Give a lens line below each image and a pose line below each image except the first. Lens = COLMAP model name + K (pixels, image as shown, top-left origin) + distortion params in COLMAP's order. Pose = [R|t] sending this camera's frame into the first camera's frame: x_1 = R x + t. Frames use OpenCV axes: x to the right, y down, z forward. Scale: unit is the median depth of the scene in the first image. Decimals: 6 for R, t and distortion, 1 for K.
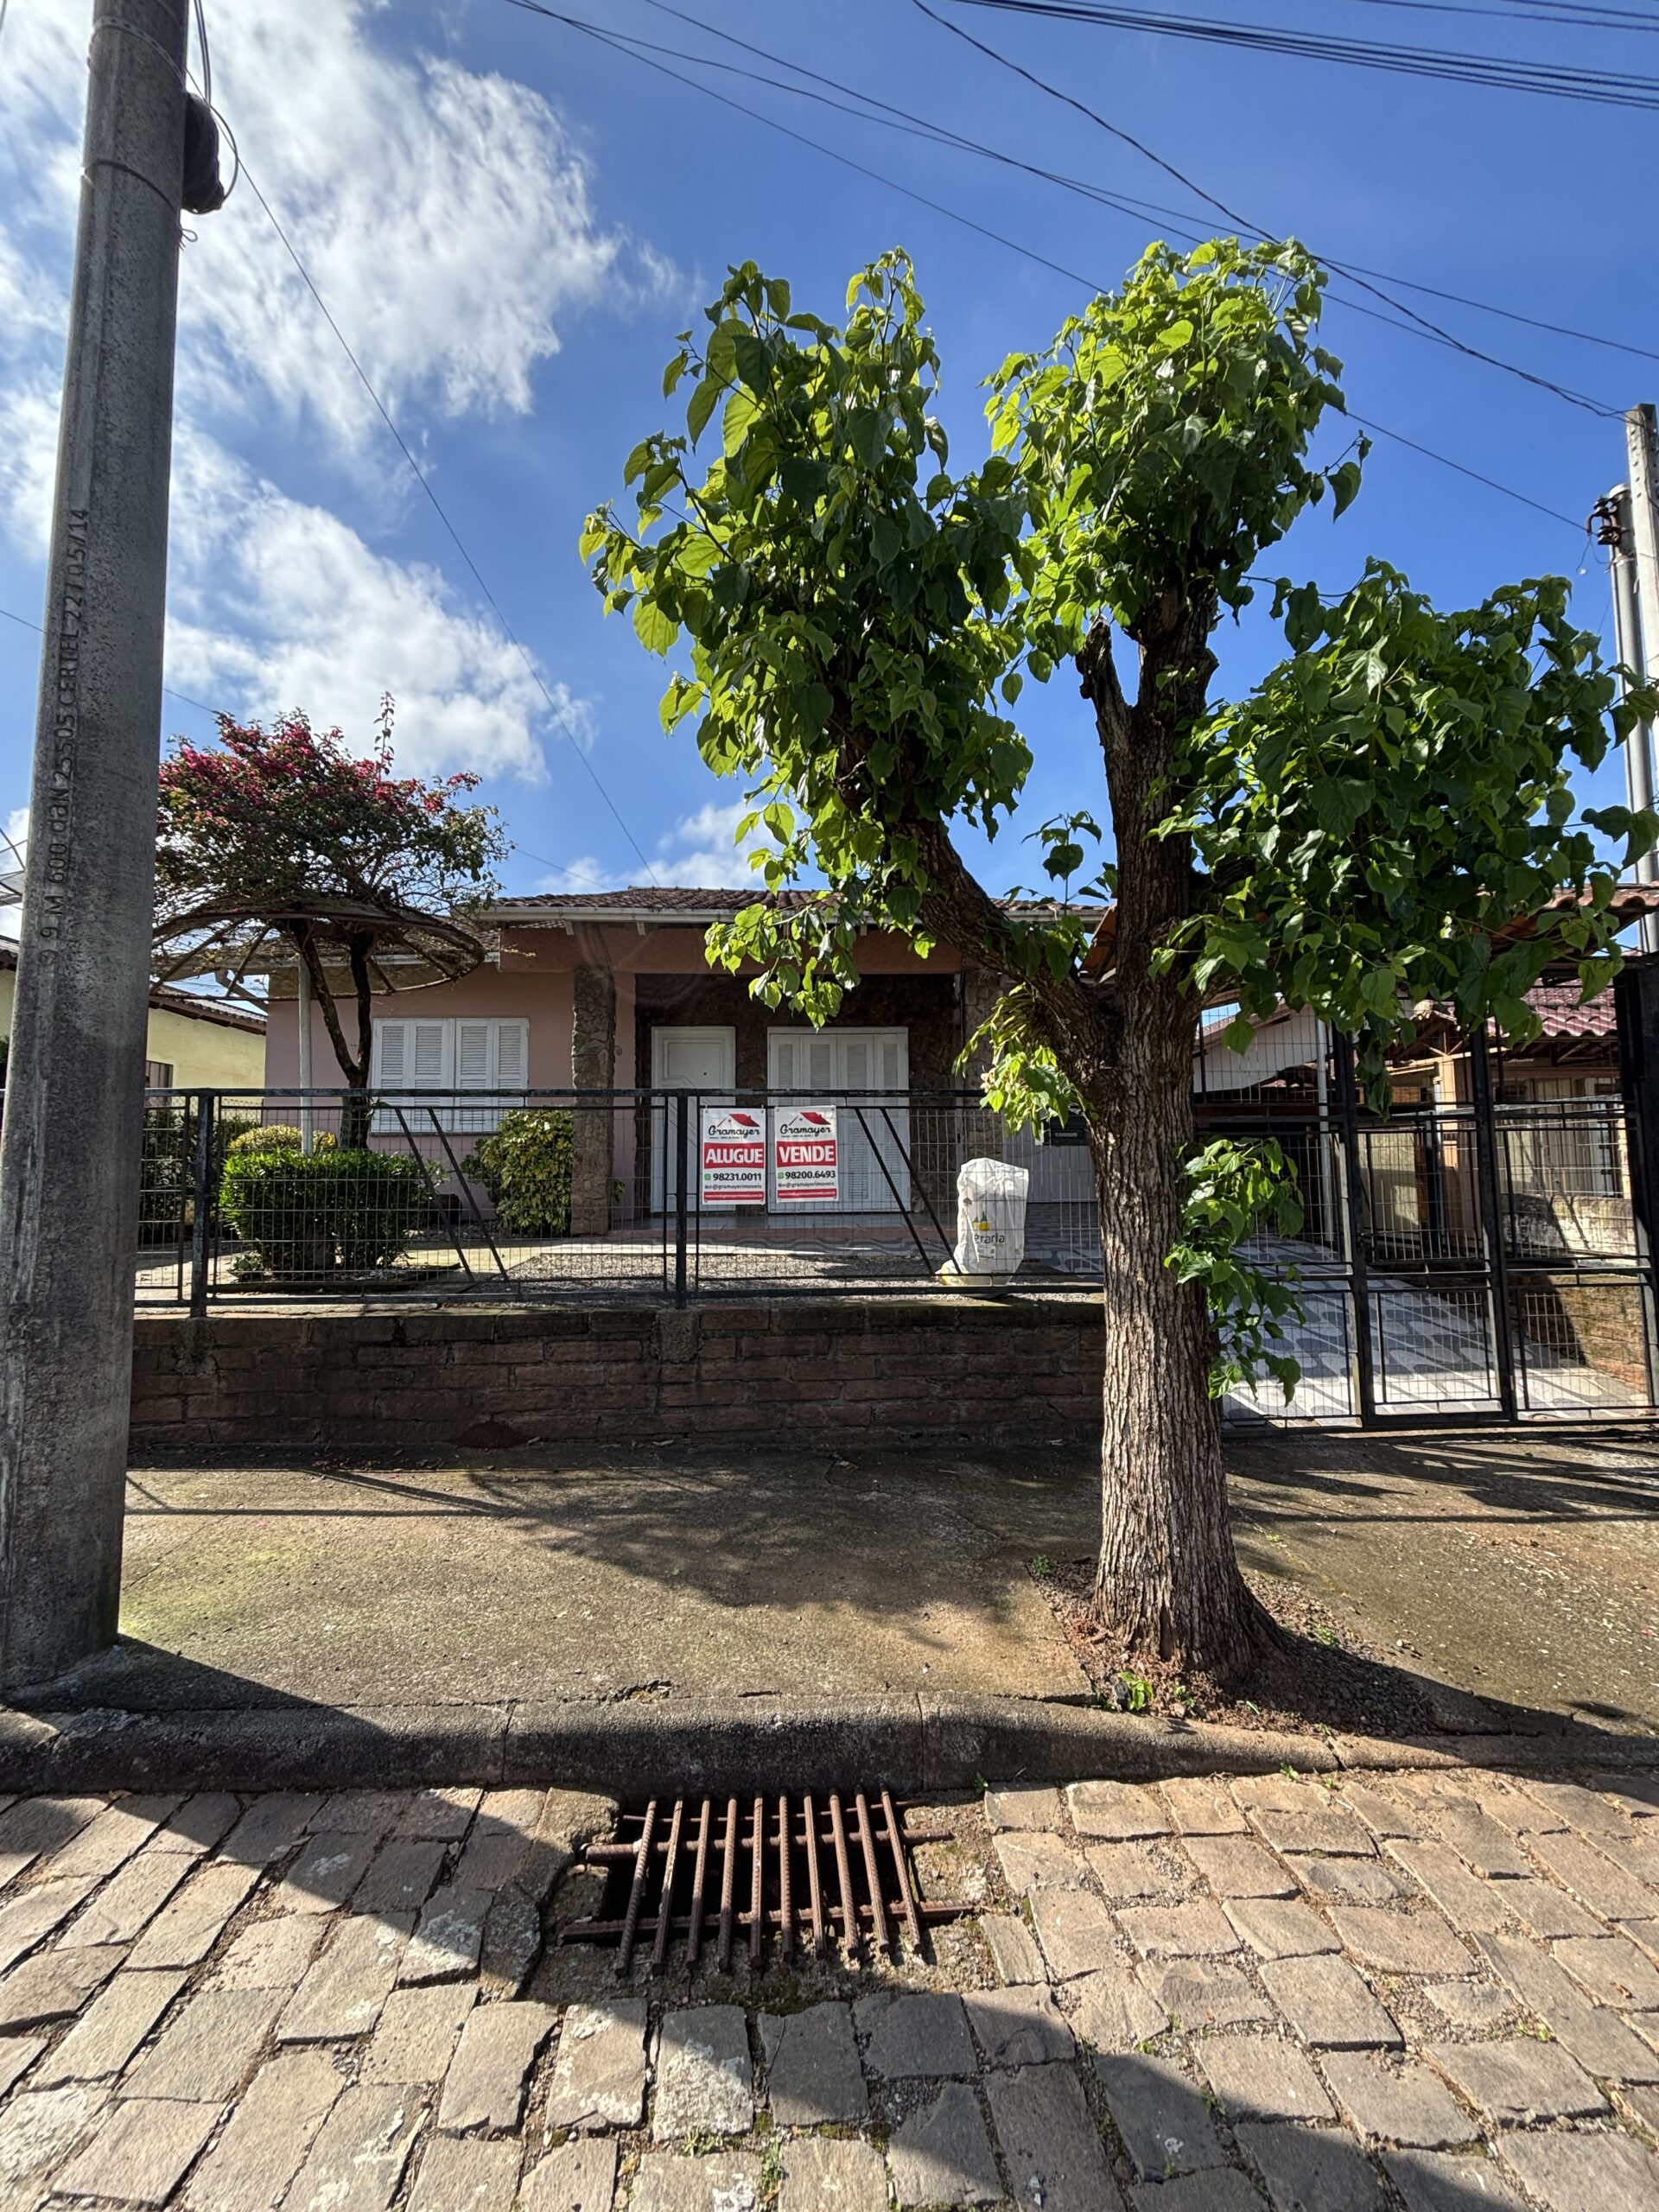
lens RADIAL K [[901.4, 0, 825.9], [0, 901.4, 1106.0], [0, 0, 1]] dist [-0.000438, -0.000143]
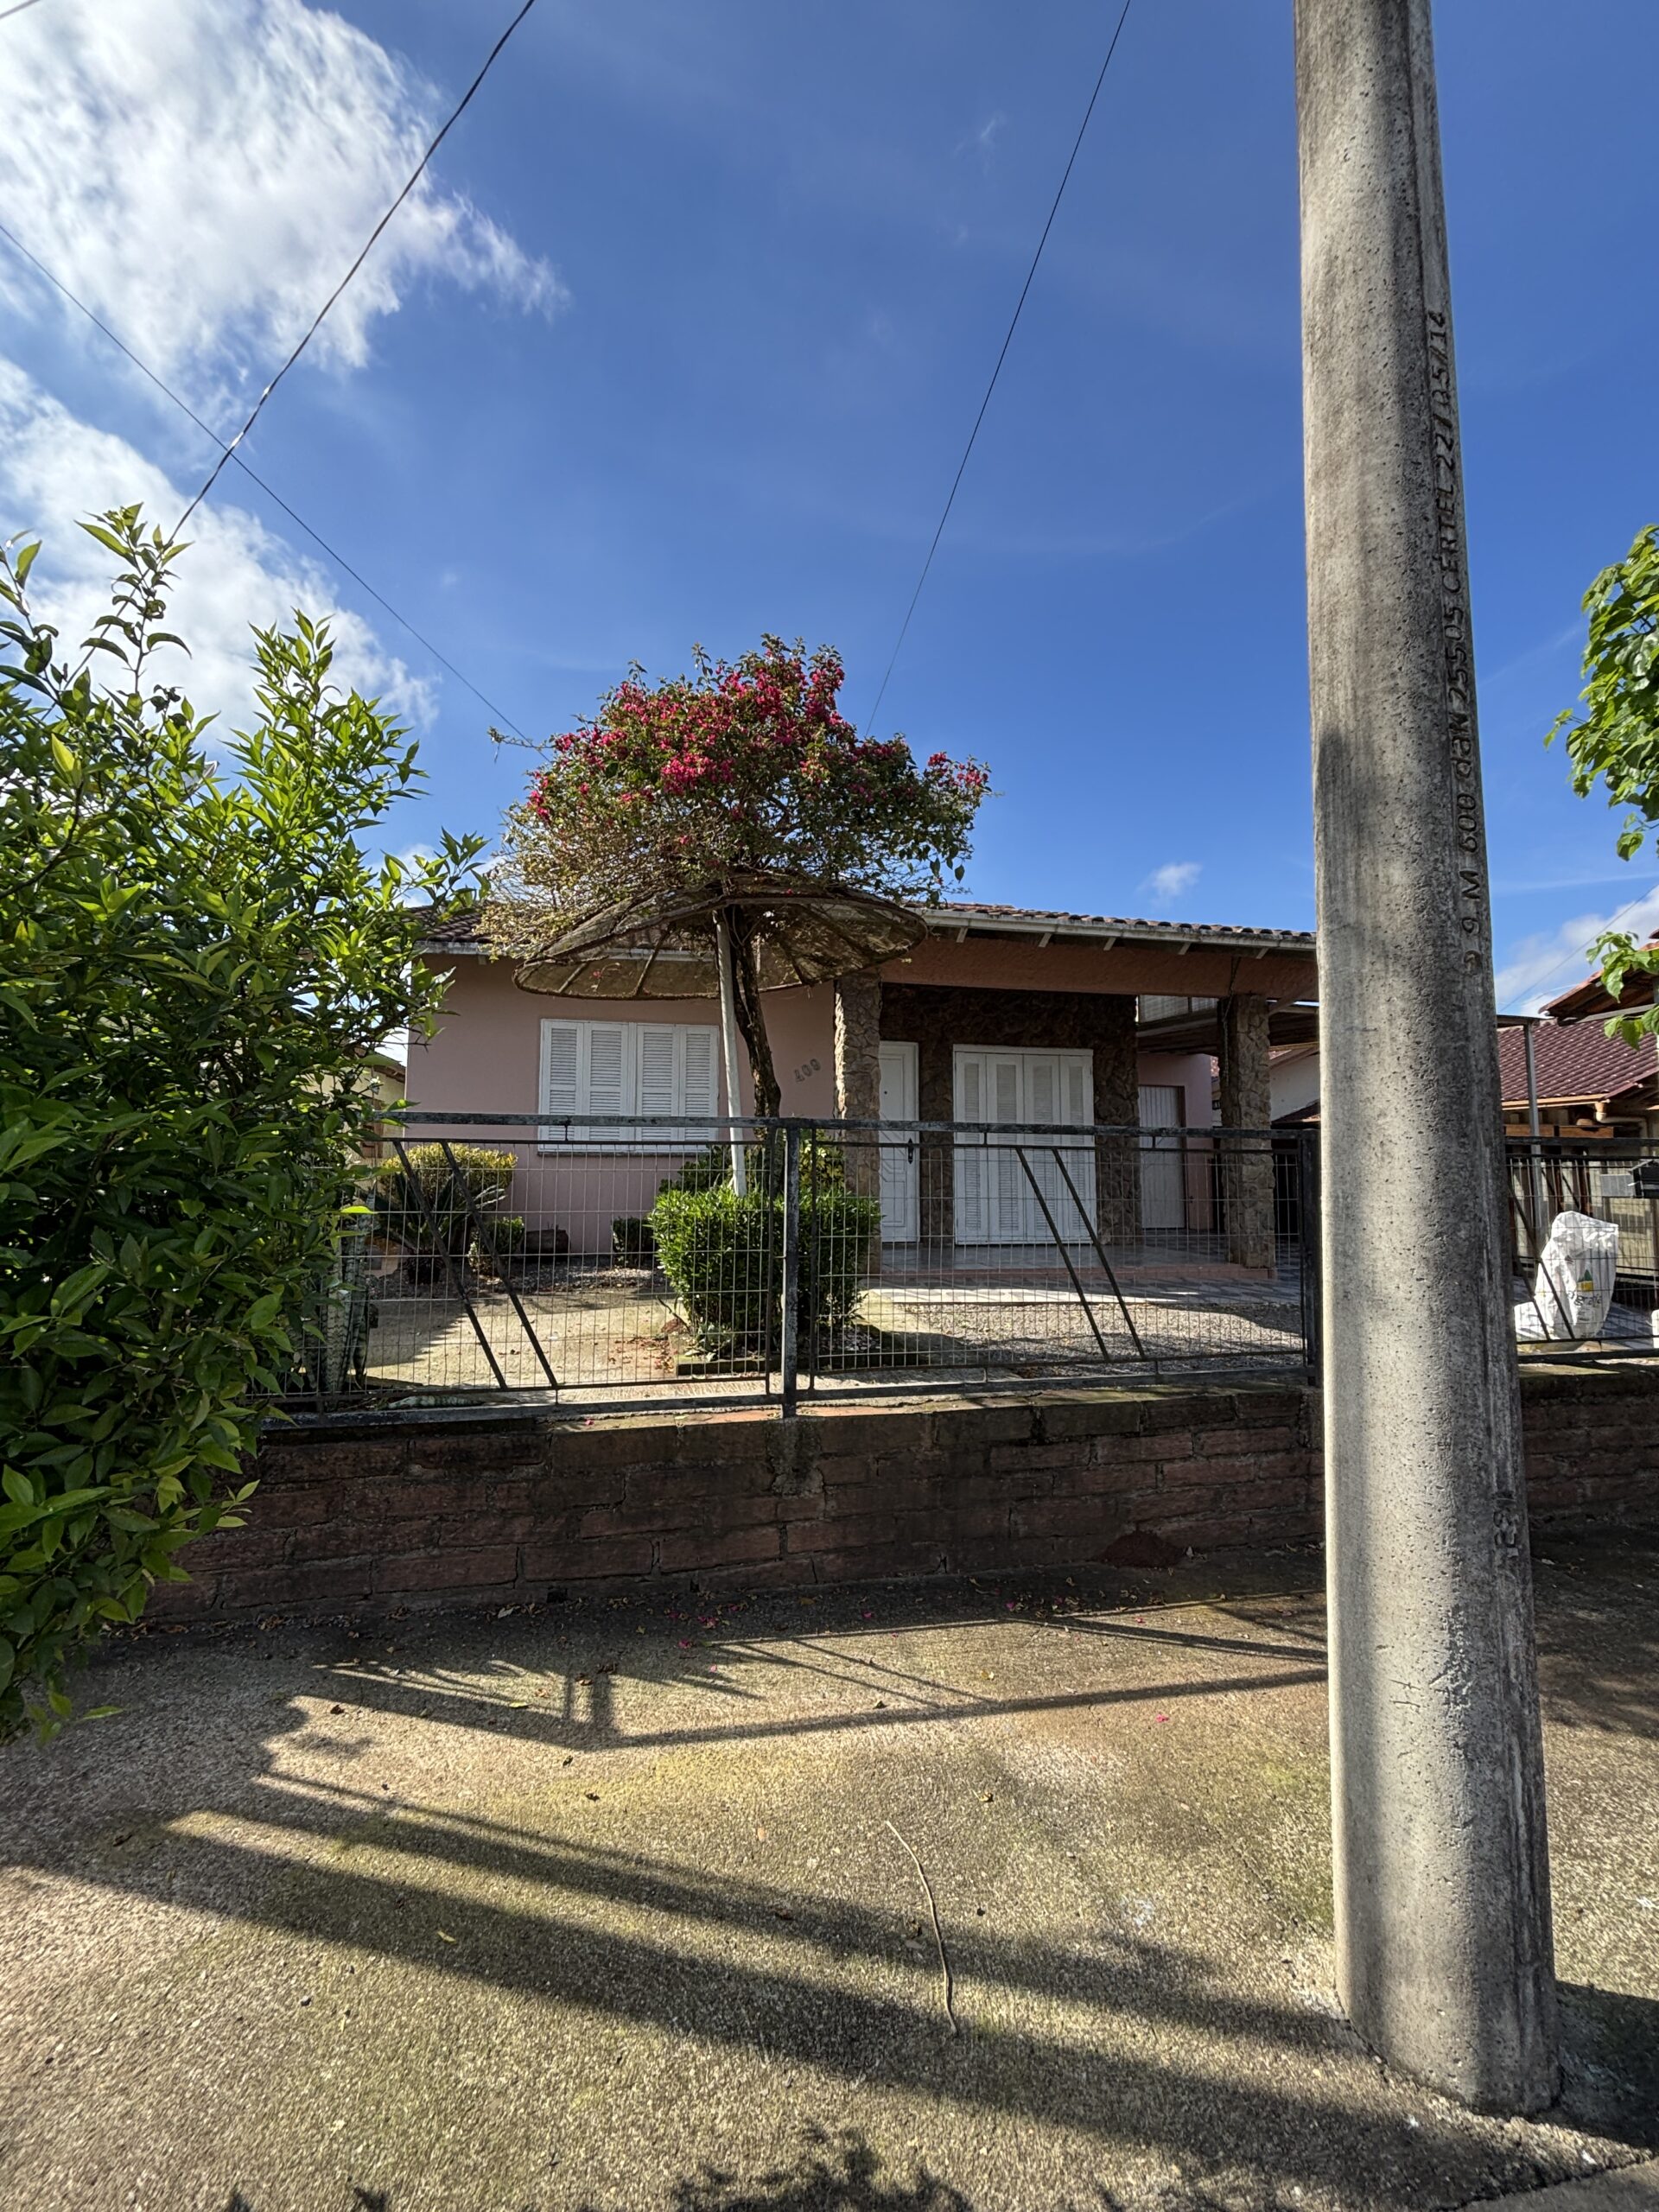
lens RADIAL K [[901.4, 0, 823.2], [0, 901.4, 1105.2], [0, 0, 1]] dist [-0.000438, -0.000143]
pose [[0.985305, 0.024143, 0.169089, -0.816879], [-0.022310, 0.999670, -0.012729, -0.022642], [-0.169340, 0.008769, 0.985519, 0.239589]]
